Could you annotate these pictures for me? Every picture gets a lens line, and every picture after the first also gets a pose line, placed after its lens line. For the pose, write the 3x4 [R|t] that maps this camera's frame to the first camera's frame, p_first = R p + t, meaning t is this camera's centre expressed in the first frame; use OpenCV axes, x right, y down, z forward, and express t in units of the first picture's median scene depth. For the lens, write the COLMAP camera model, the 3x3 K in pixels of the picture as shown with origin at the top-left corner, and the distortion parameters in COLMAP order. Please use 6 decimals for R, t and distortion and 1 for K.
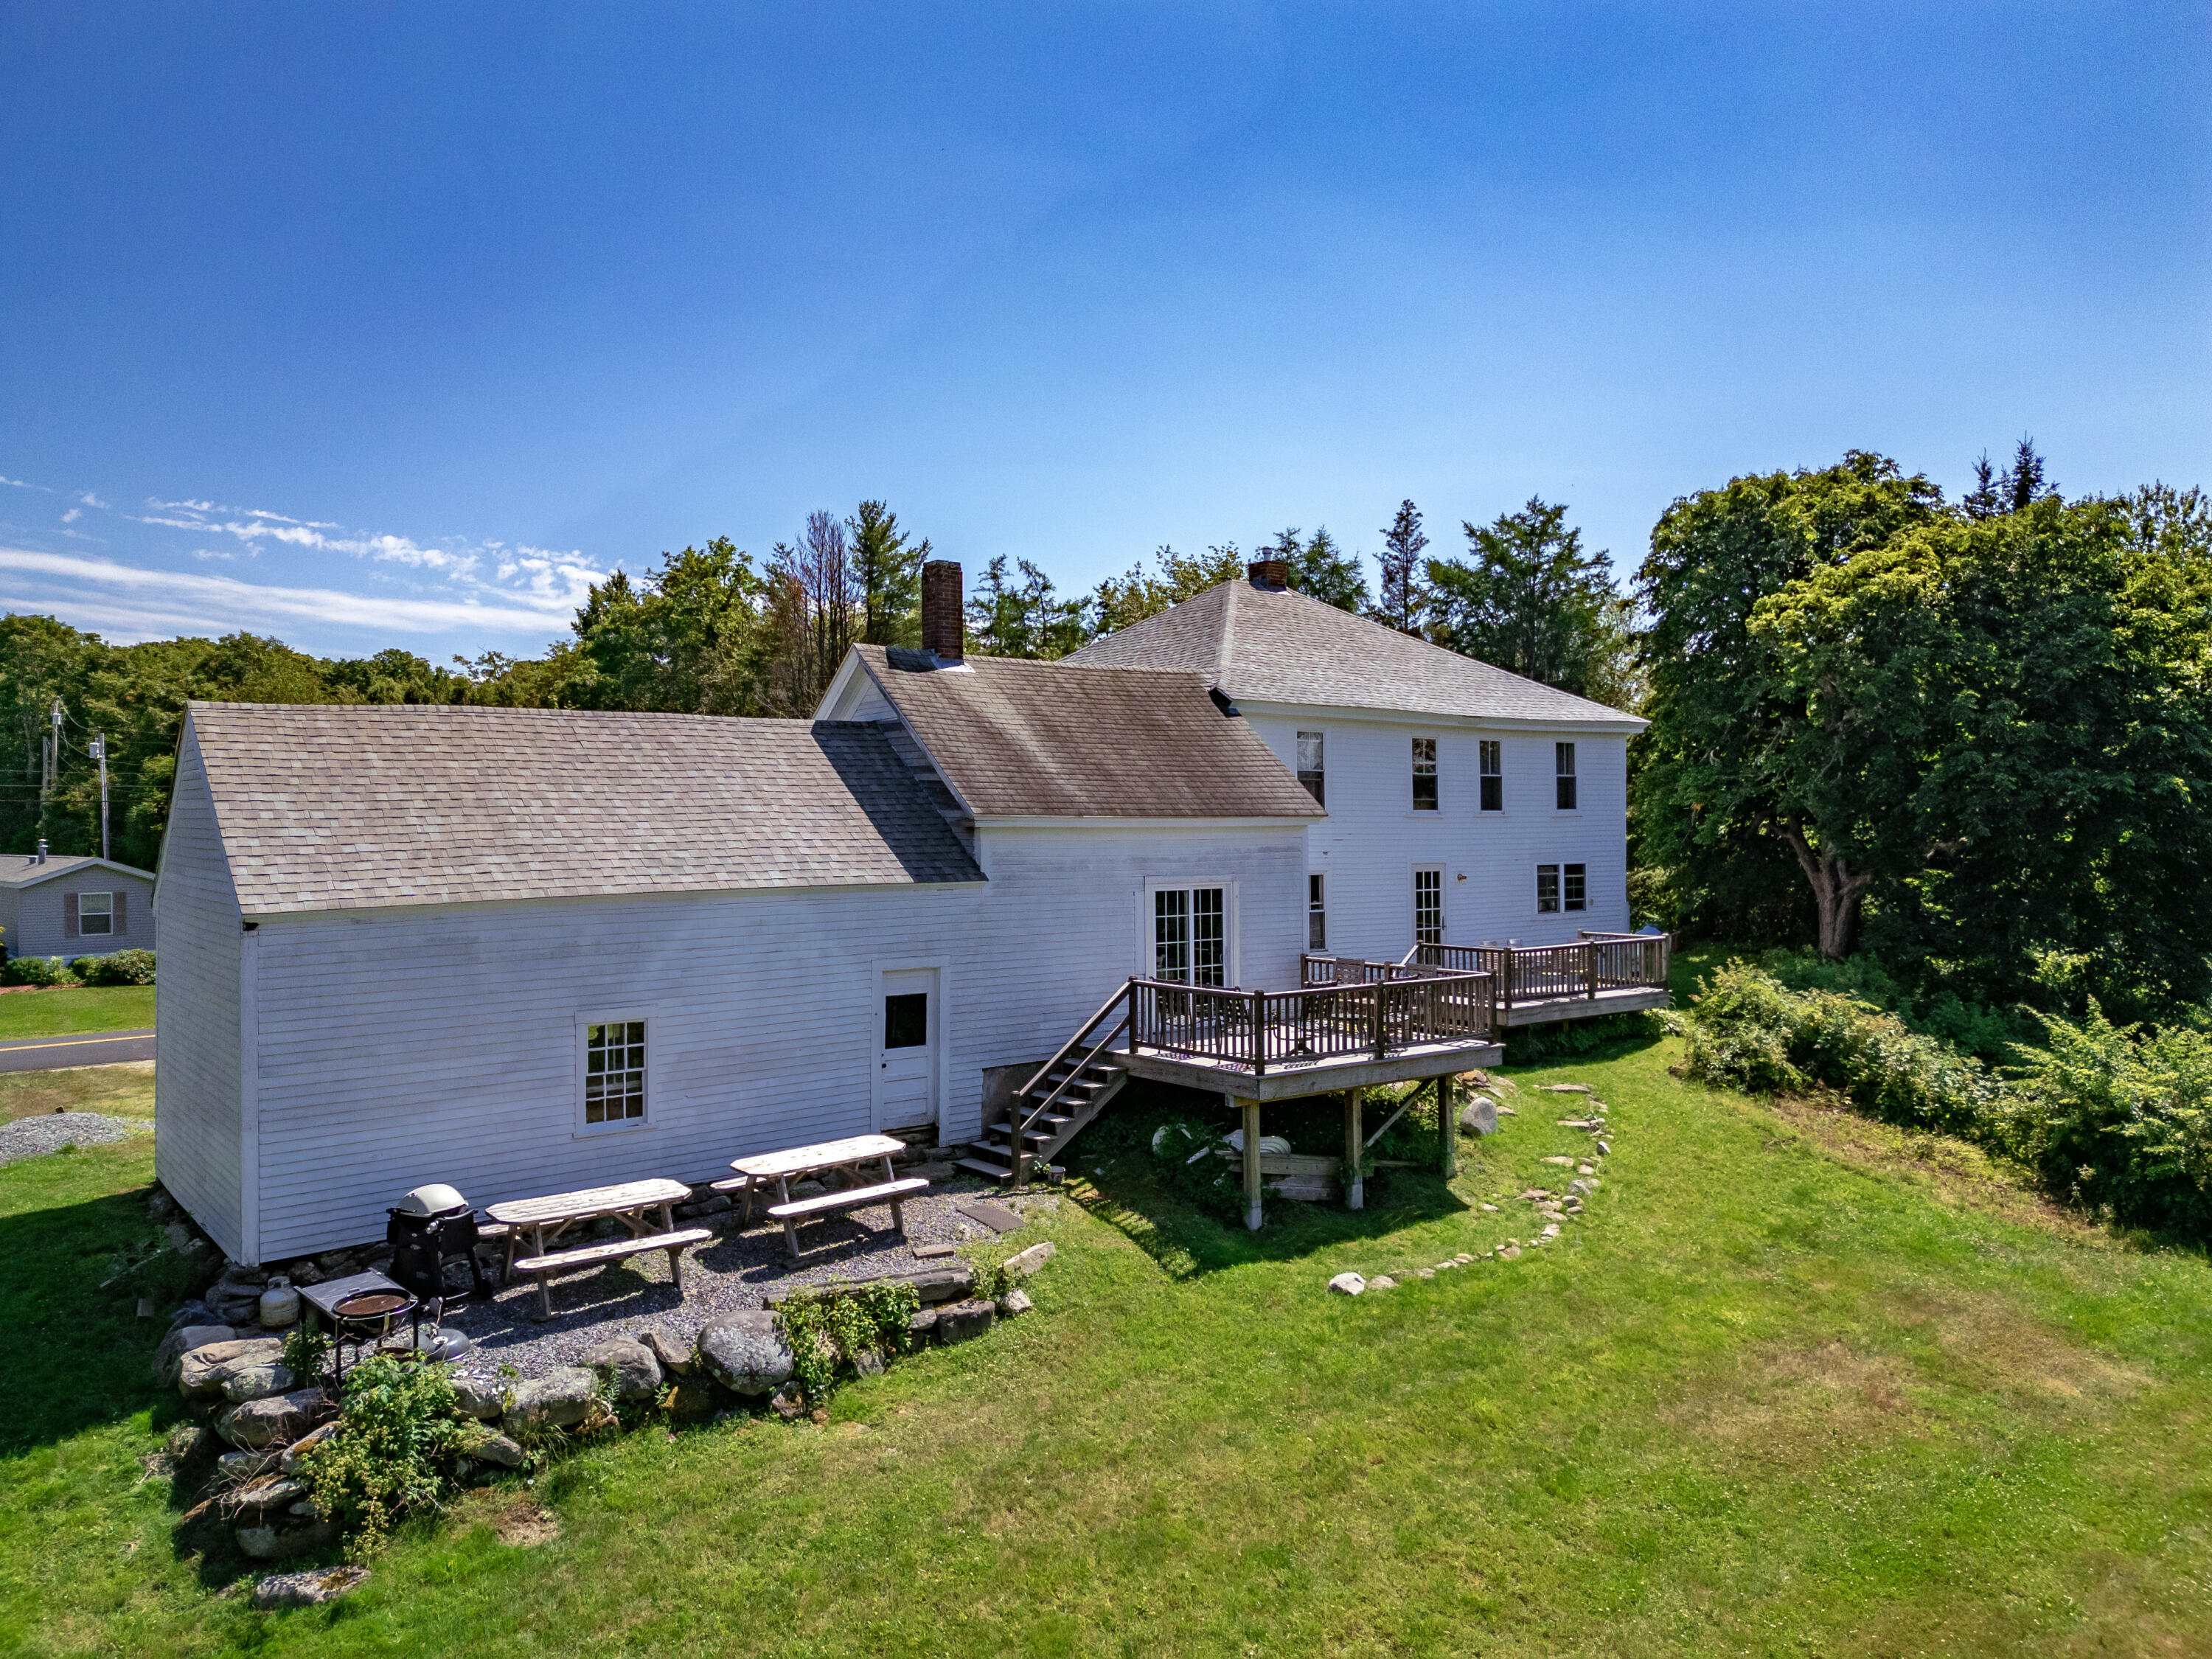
lens RADIAL K [[1560.8, 0, 1109.0], [0, 1560.8, 834.3], [0, 0, 1]] dist [0.112777, -0.278444]
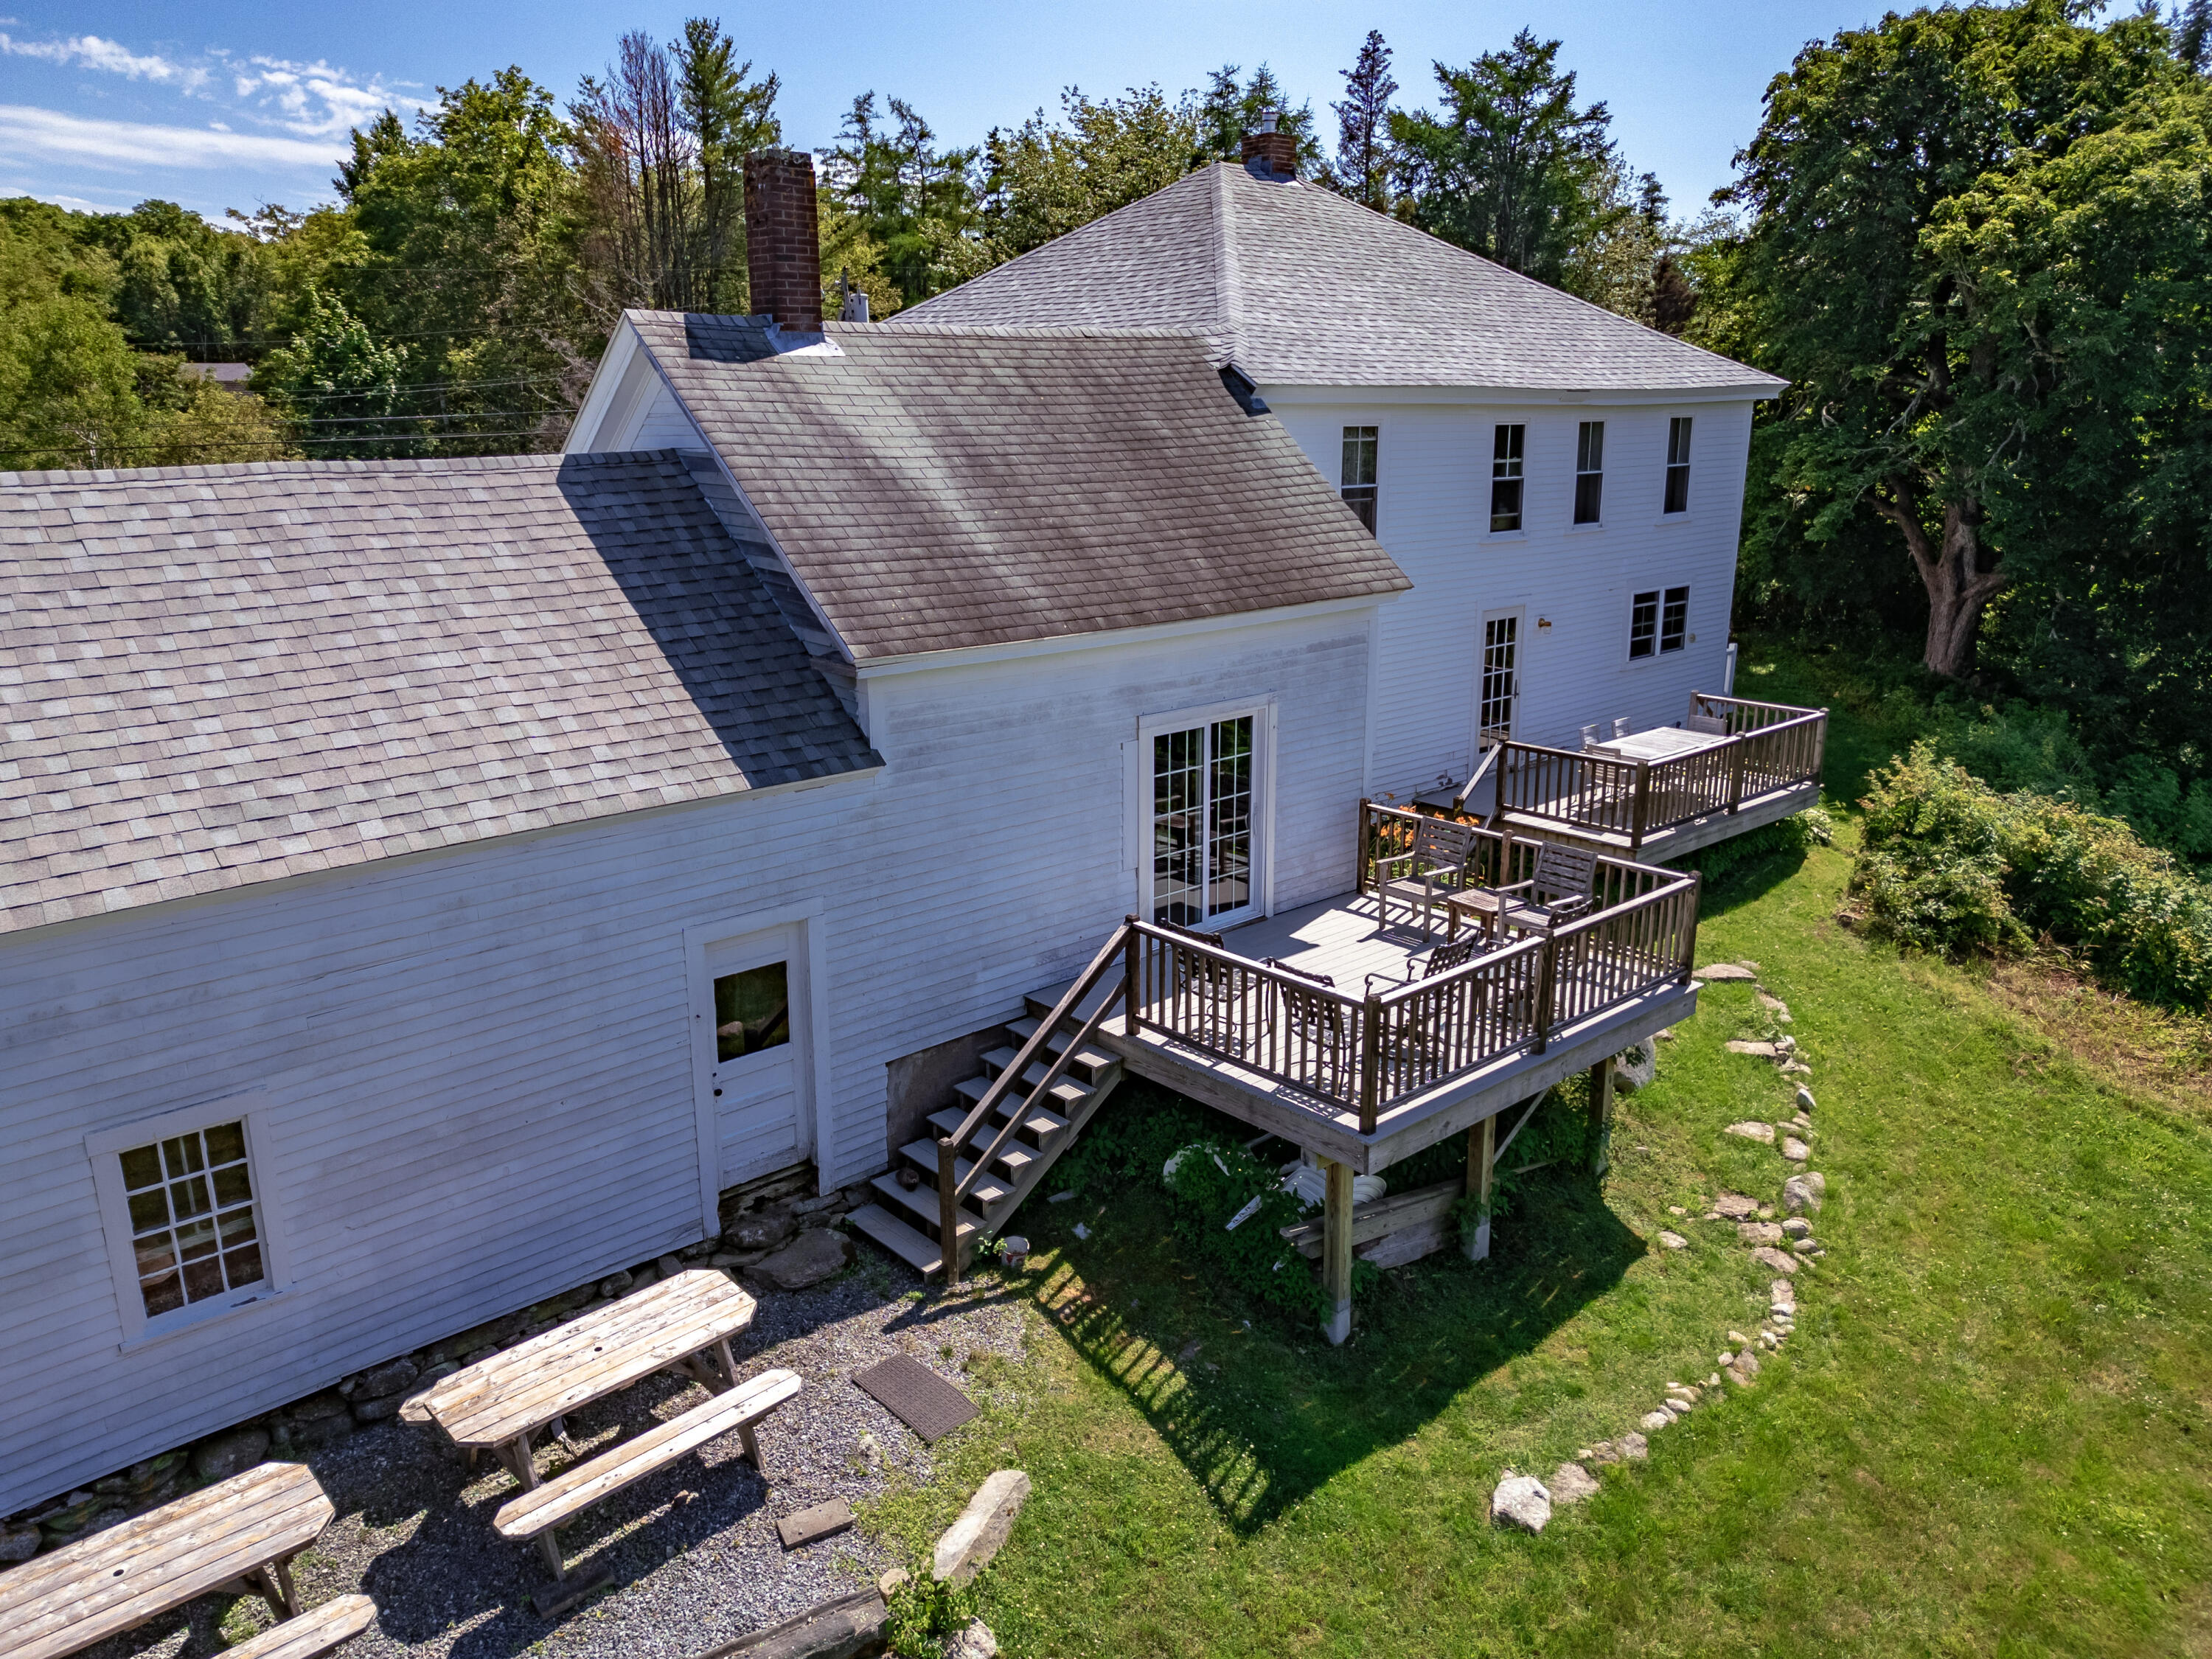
lens RADIAL K [[1572.7, 0, 1106.4], [0, 1572.7, 834.0], [0, 0, 1]] dist [0.042180, -0.054230]
pose [[0.997526, -0.016900, 0.068230, -0.028373], [-0.001538, 0.965186, 0.261561, -0.078028], [-0.070276, -0.261019, 0.962772, 0.341991]]
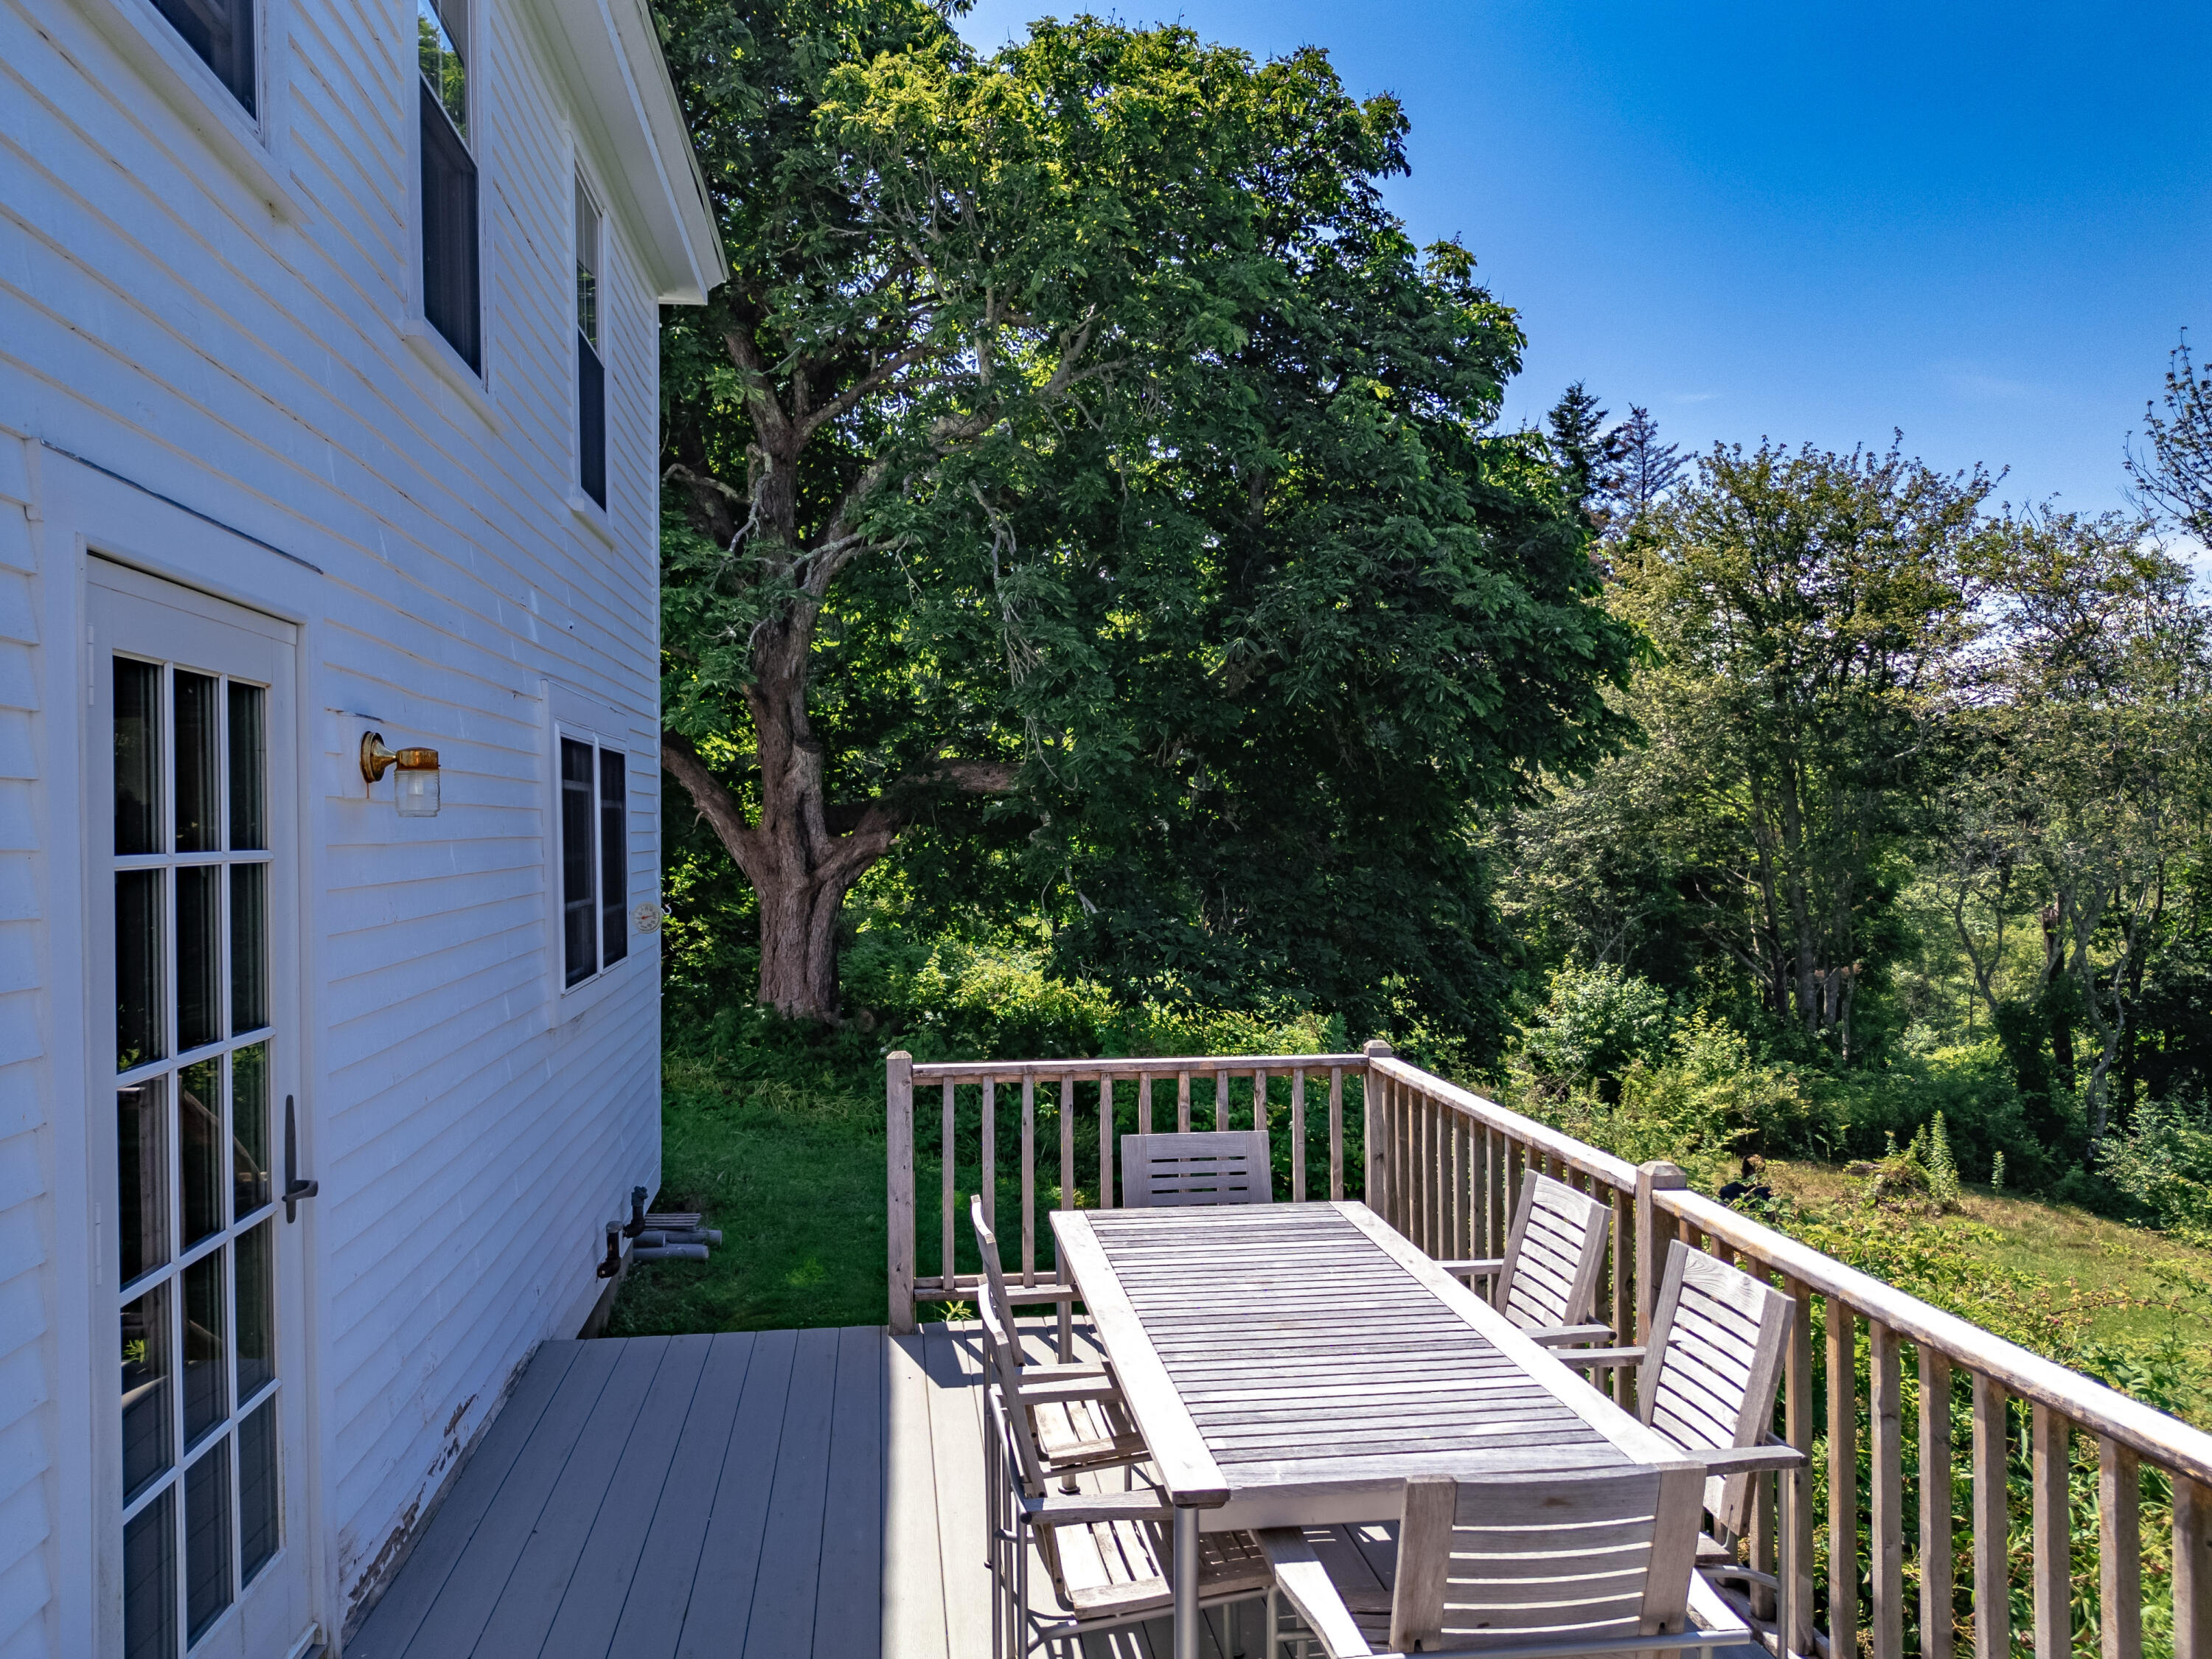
lens RADIAL K [[1572.7, 0, 1106.4], [0, 1572.7, 834.0], [0, 0, 1]] dist [0.042180, -0.054230]
pose [[0.488210, 0.001488, 0.872725, 0.167119], [0.002448, 0.999992, -0.003075, 0.039024], [-0.872723, 0.003638, 0.488202, 1.028368]]
